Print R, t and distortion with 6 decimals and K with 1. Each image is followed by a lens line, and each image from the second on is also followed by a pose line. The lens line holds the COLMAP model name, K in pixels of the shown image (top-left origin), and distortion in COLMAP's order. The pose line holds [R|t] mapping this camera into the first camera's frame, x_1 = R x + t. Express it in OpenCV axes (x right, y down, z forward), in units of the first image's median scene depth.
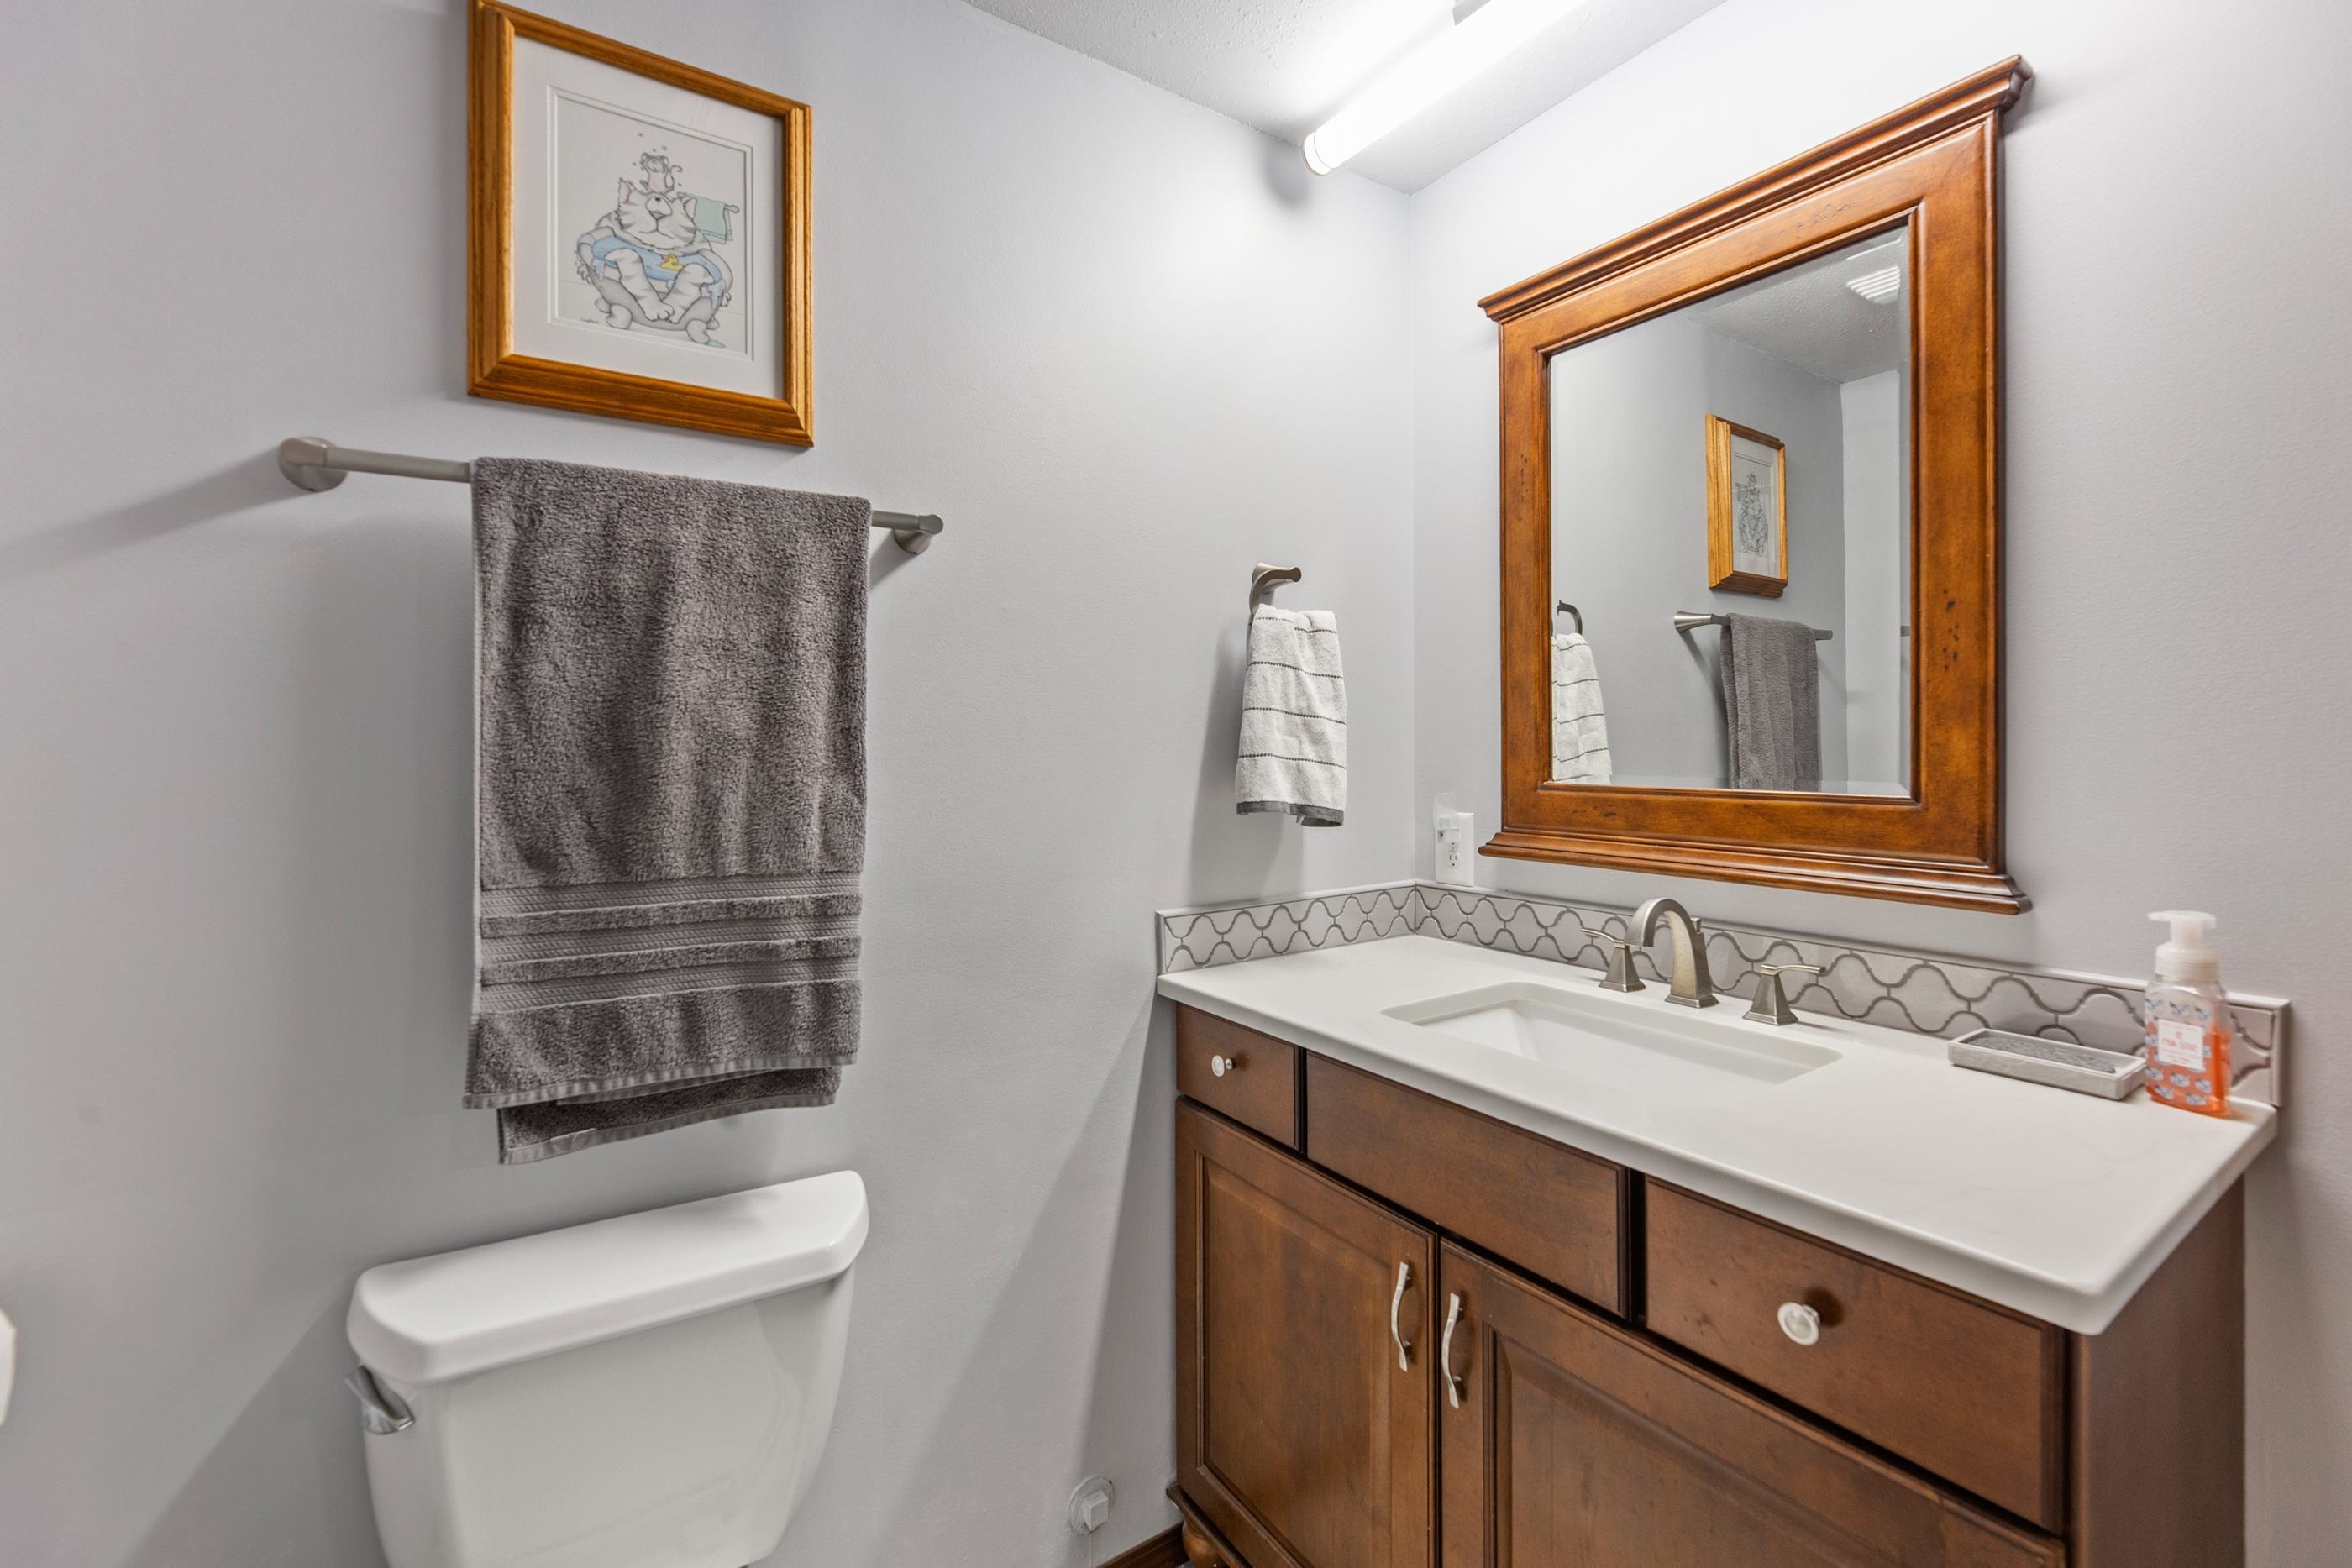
lens RADIAL K [[996.8, 0, 1182.4], [0, 996.8, 740.3], [0, 0, 1]] dist [-0.000877, -0.000269]
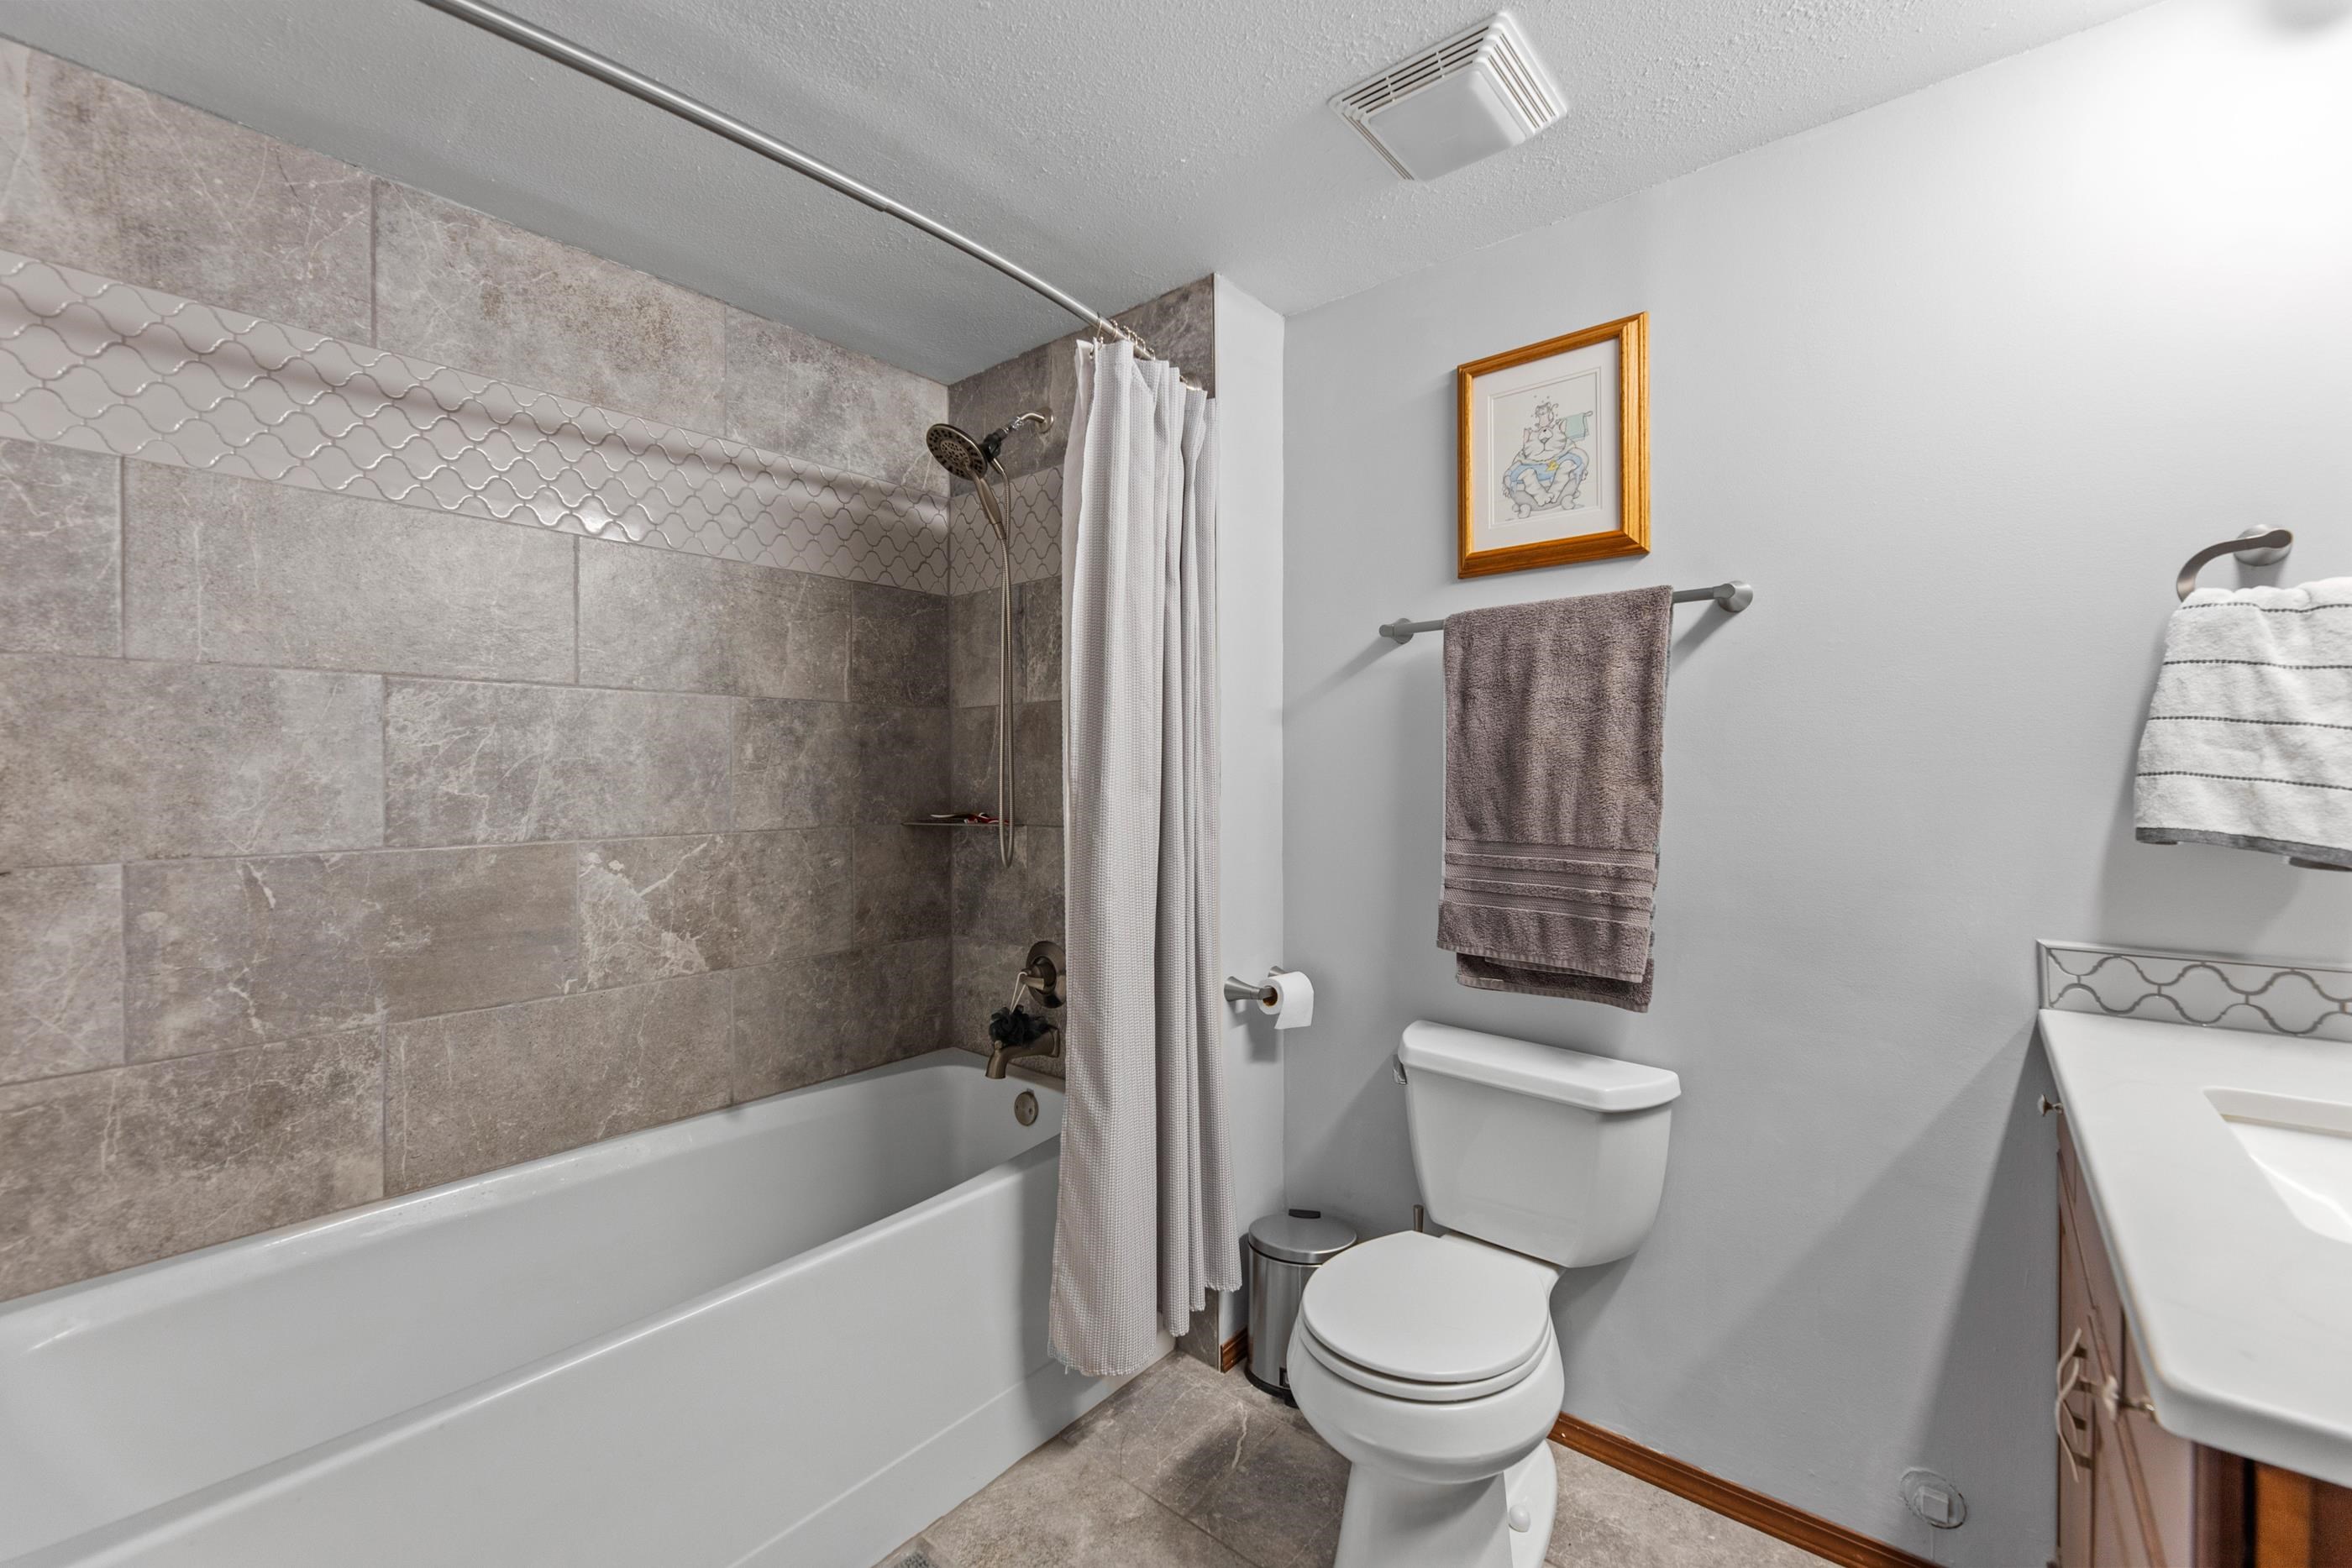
lens RADIAL K [[964.8, 0, 1161.8], [0, 964.8, 792.8], [0, 0, 1]] dist [-0.001260, -0.000052]
pose [[0.278101, 0.023547, -0.960263, 0.837590], [0.006493, 0.999631, 0.026393, 0.005991], [0.960530, -0.013575, 0.277845, -0.052595]]
